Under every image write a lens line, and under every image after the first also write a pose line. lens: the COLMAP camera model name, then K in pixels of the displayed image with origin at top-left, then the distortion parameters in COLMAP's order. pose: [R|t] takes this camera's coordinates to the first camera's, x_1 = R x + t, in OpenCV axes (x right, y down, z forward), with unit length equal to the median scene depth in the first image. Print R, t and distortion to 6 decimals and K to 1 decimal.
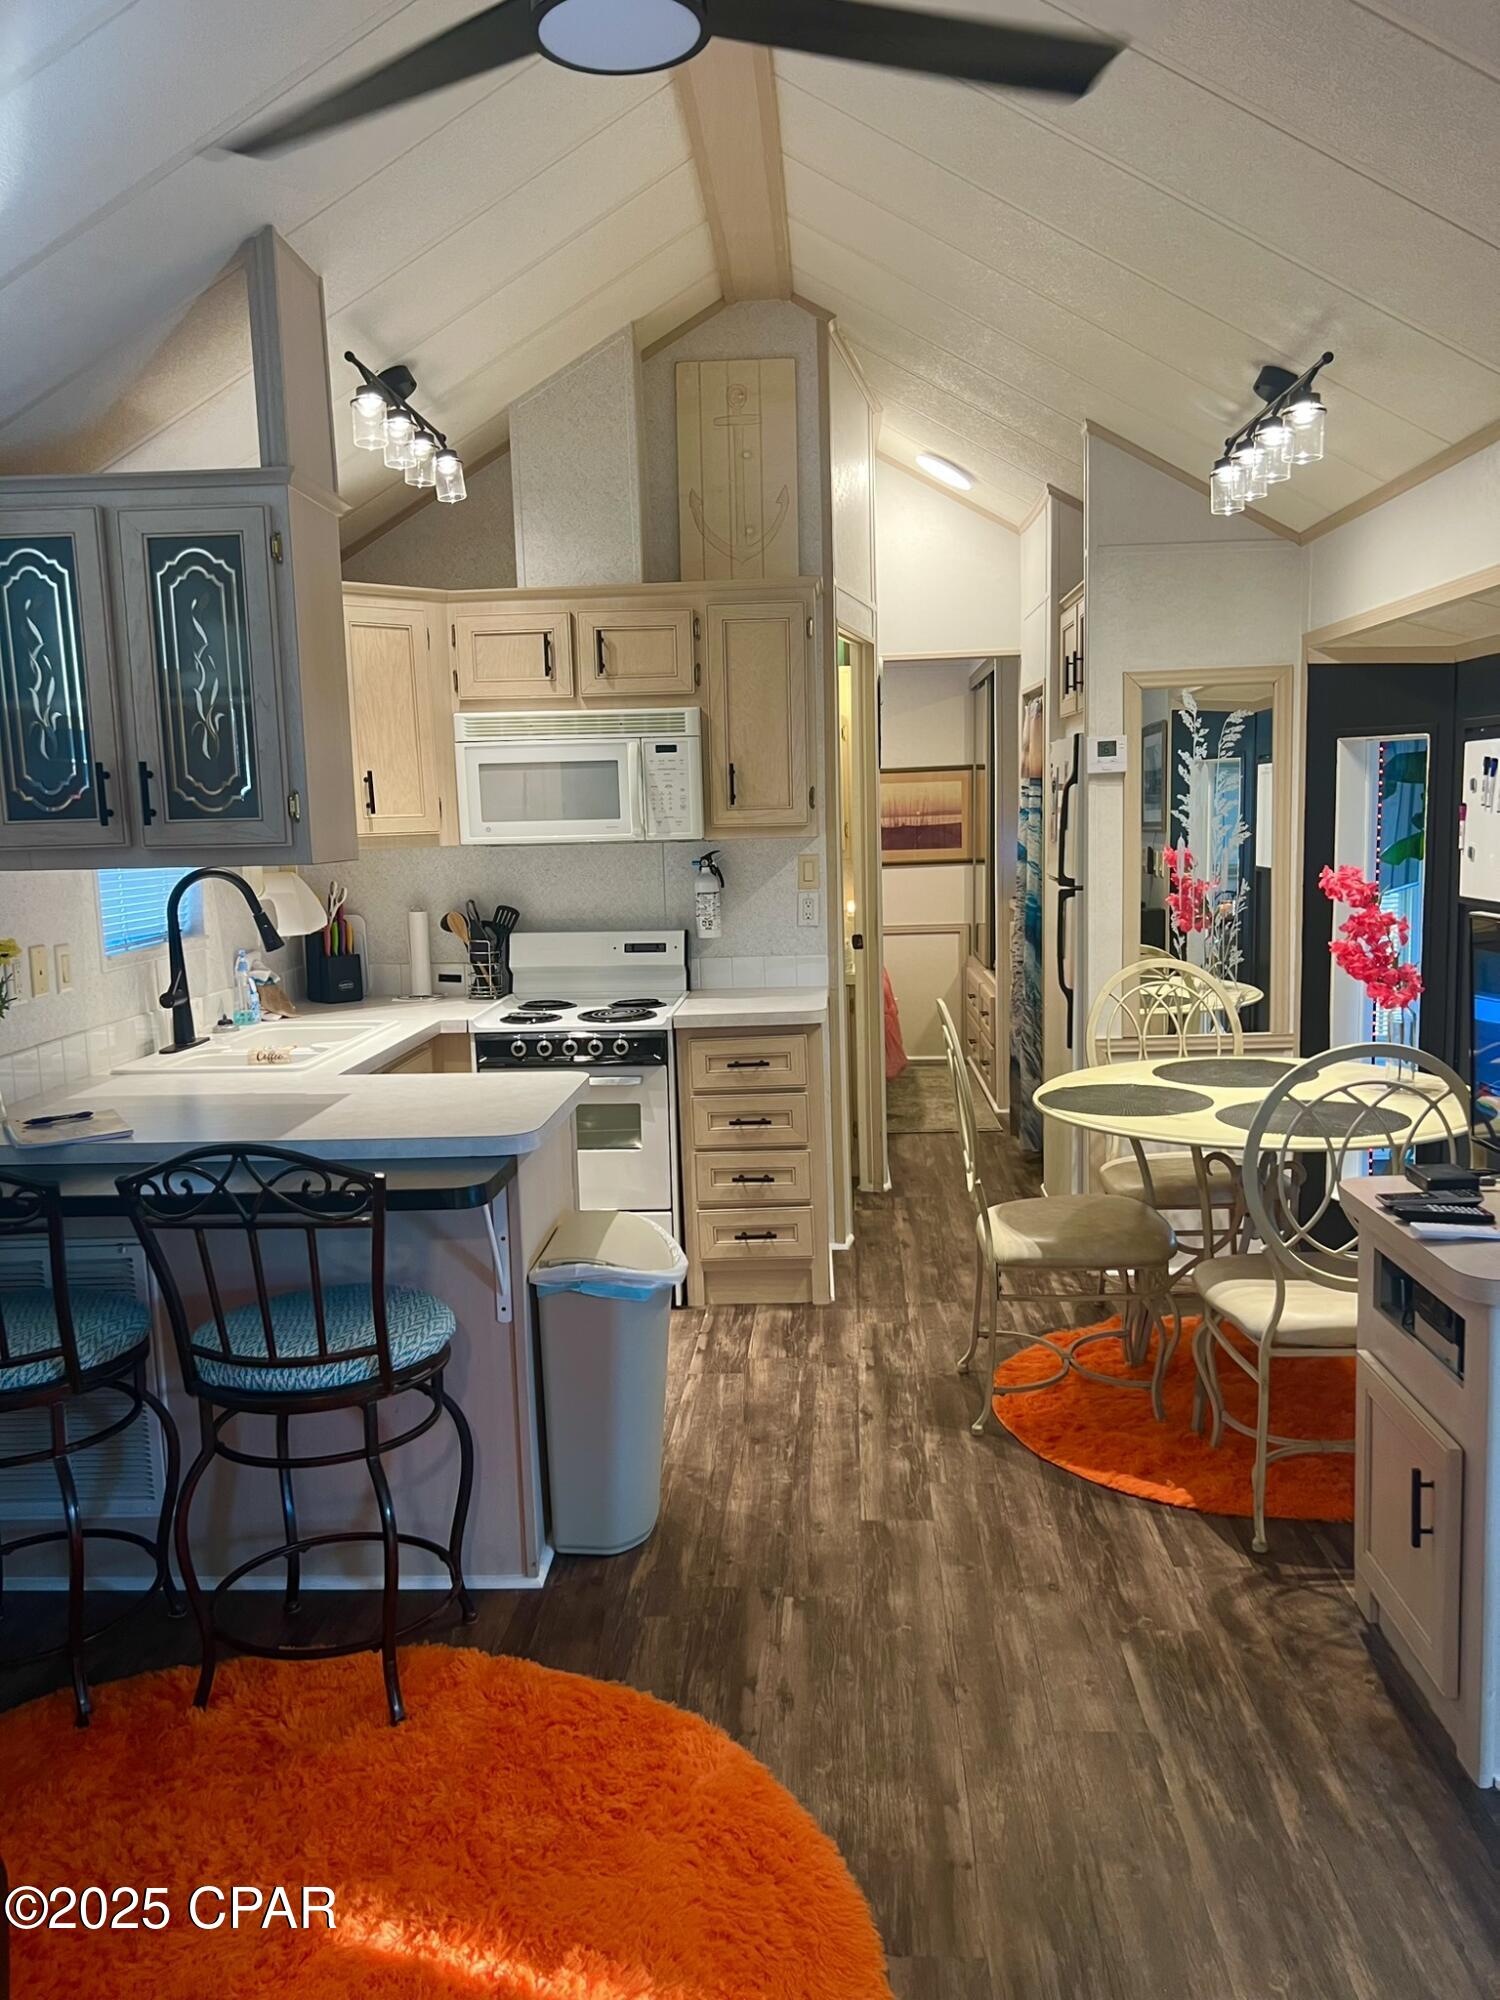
lens RADIAL K [[1518.6, 0, 750.2], [0, 1518.6, 1007.4], [0, 0, 1]] dist [0.014602, -0.027905]
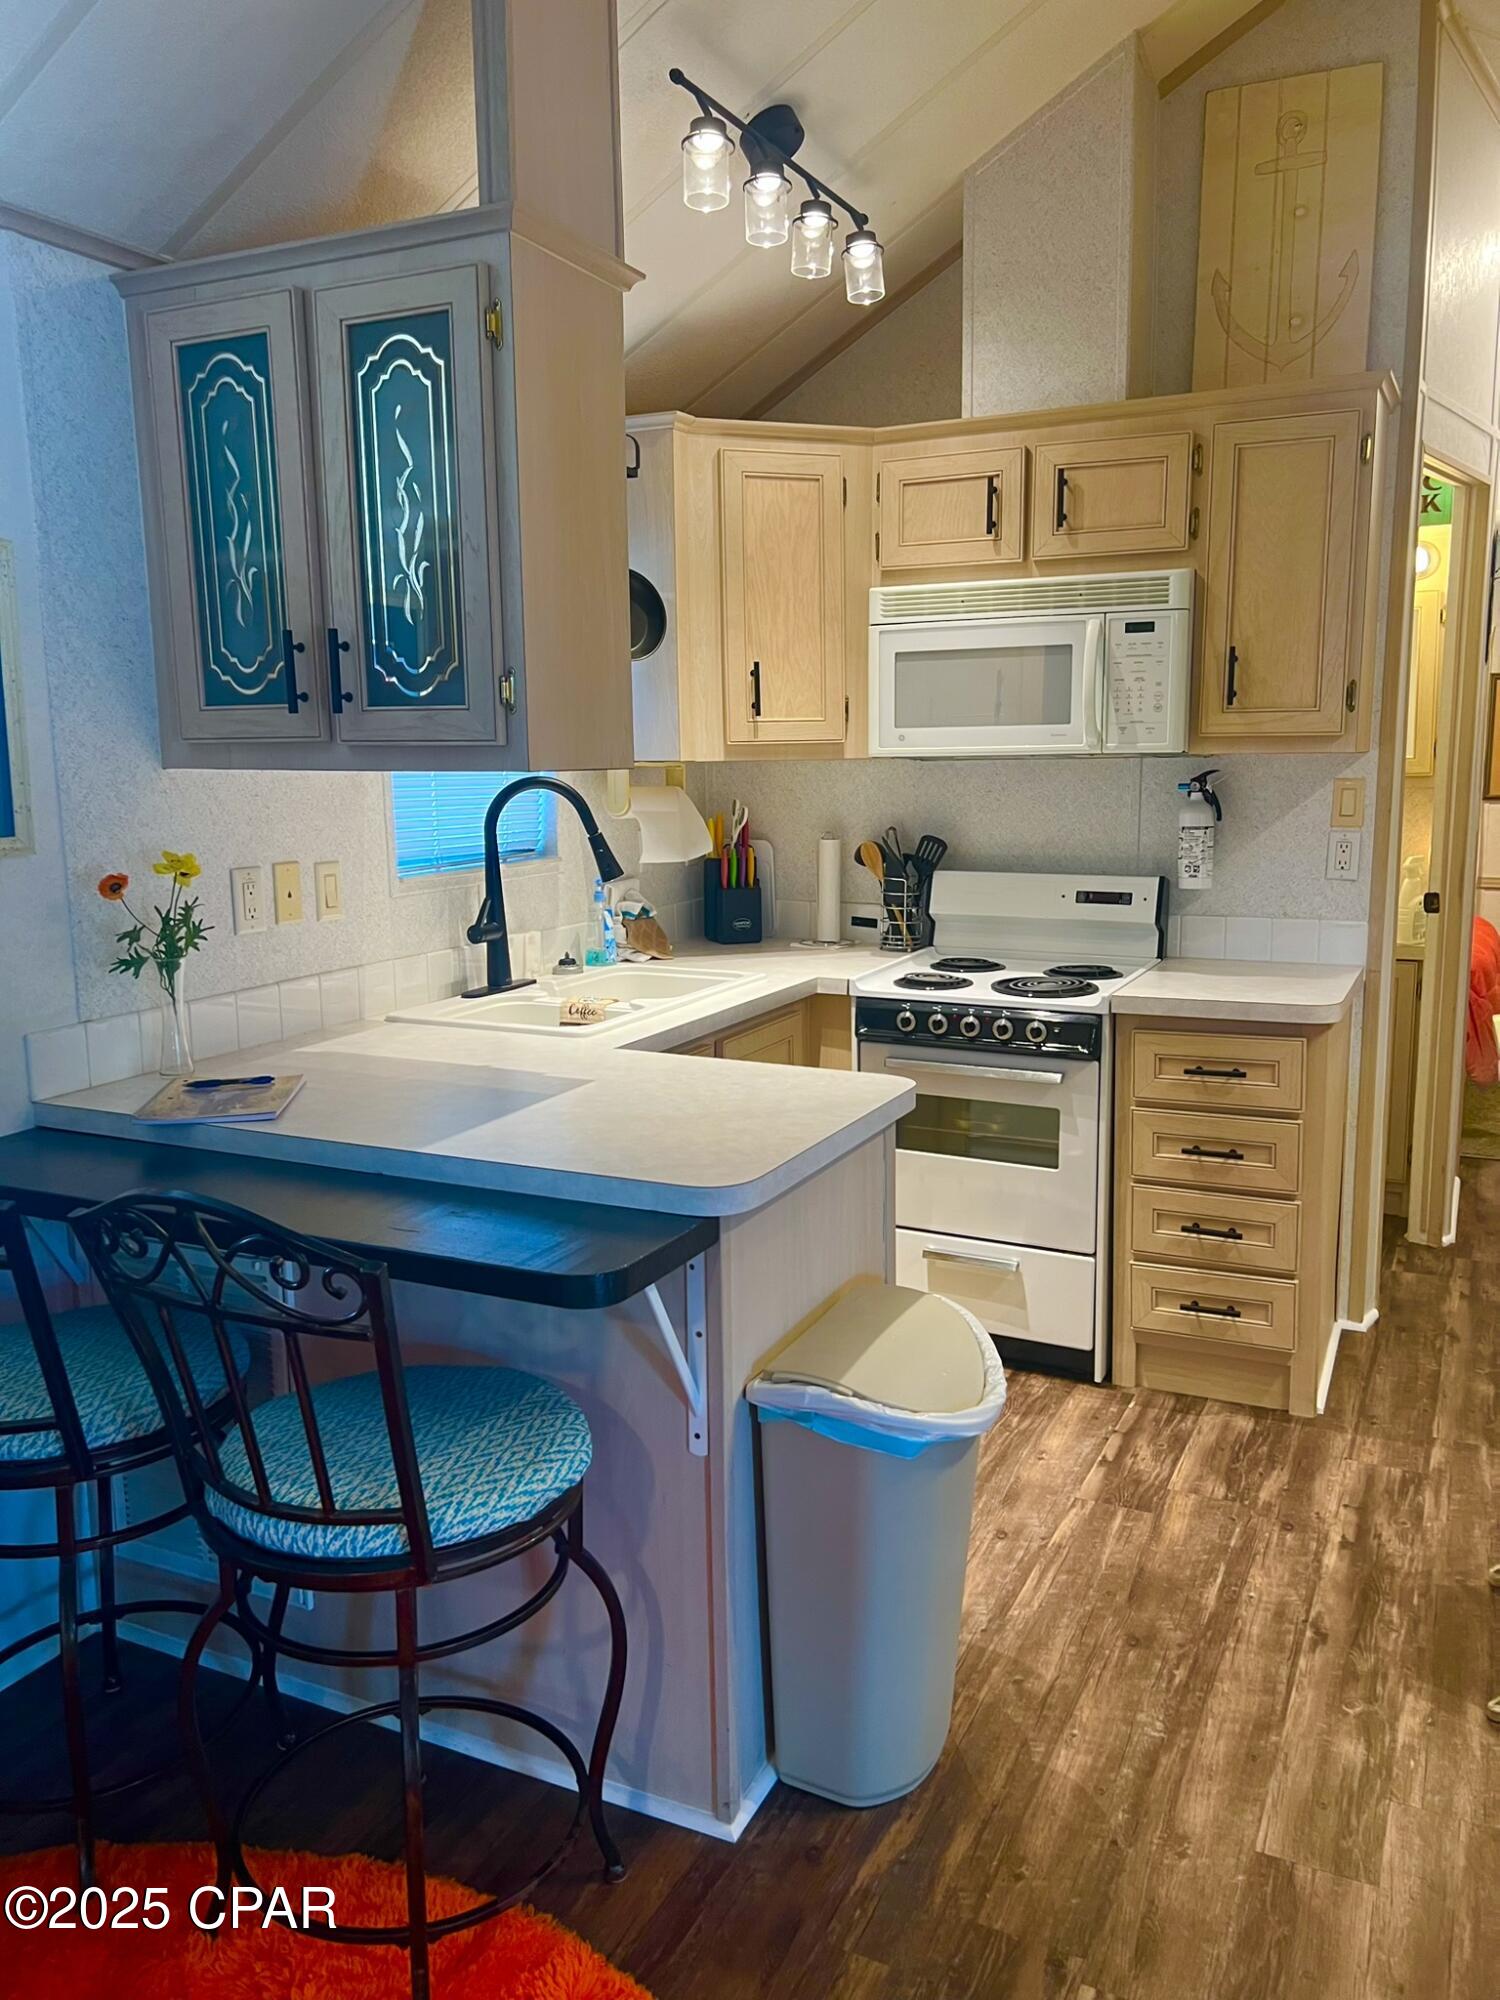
lens RADIAL K [[1518.6, 0, 749.4], [0, 1518.6, 995.3], [0, 0, 1]] dist [0.014602, -0.027905]
pose [[0.920585, 0.079988, -0.382264, 0.070514], [-0.063881, 0.996459, 0.054665, -0.024444], [0.385283, -0.025904, 0.922435, 0.271232]]
